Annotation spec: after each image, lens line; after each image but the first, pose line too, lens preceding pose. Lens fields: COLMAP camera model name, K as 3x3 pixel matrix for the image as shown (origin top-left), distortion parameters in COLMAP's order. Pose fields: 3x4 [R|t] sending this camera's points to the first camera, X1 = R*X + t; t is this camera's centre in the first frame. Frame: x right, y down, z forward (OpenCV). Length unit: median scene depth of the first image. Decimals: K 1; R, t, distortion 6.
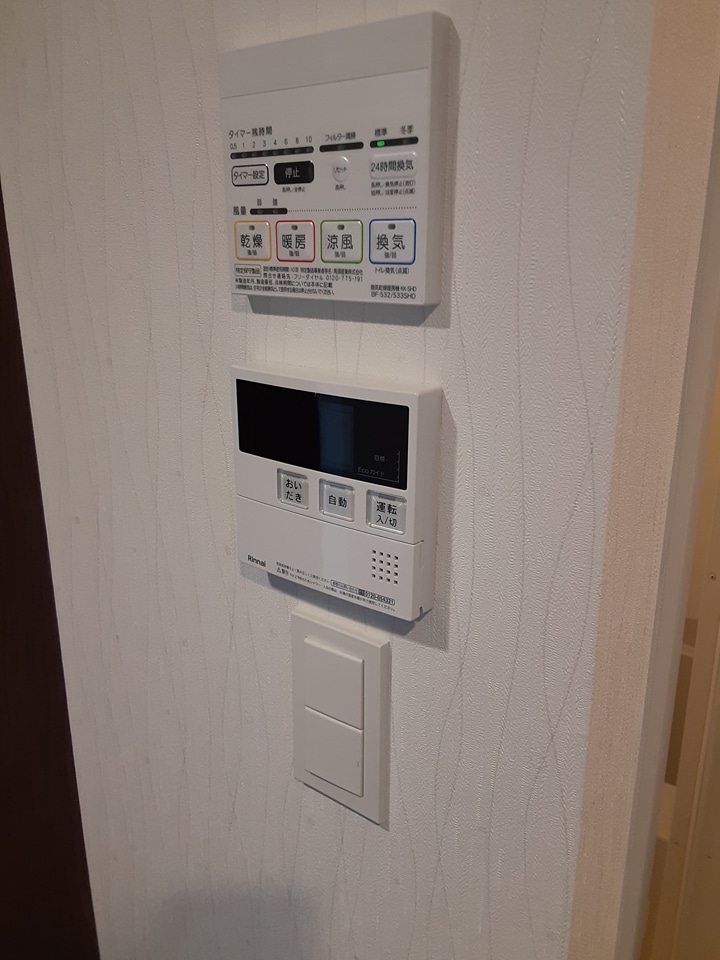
lens RADIAL K [[779.3, 0, 360.7], [0, 779.3, 480.1], [0, 0, 1]] dist [0.086056, -0.133078]
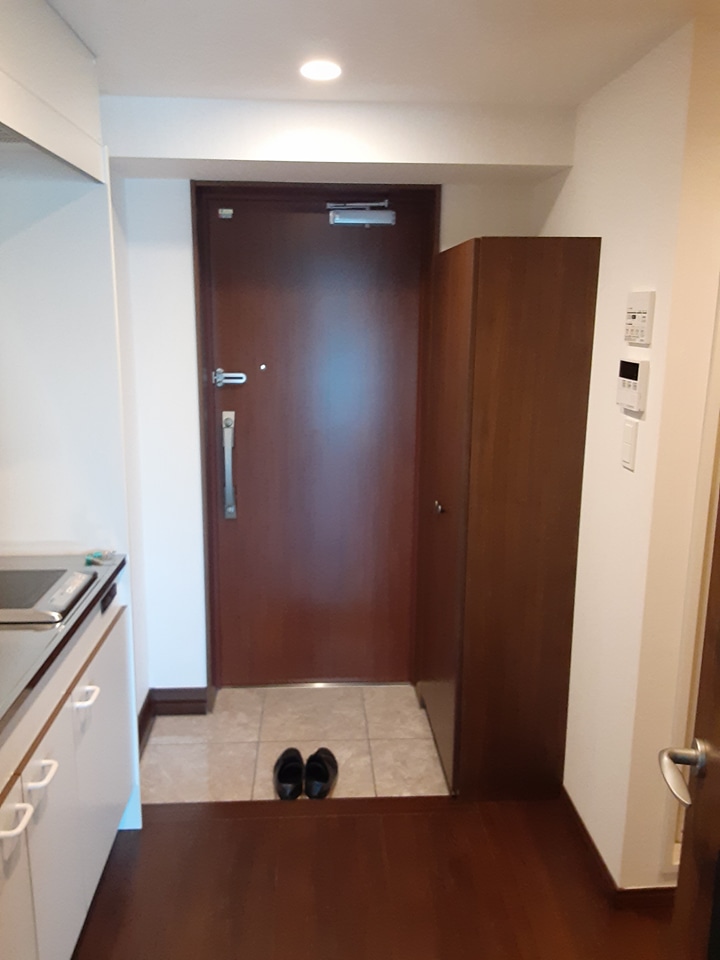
lens RADIAL K [[779.3, 0, 360.0], [0, 779.3, 474.8], [0, 0, 1]] dist [0.086056, -0.133078]
pose [[0.635141, 0.168444, -0.753805, 2.729032], [-0.241310, 0.970354, 0.013511, 0.921045], [0.733734, 0.173320, 0.656959, -3.349006]]
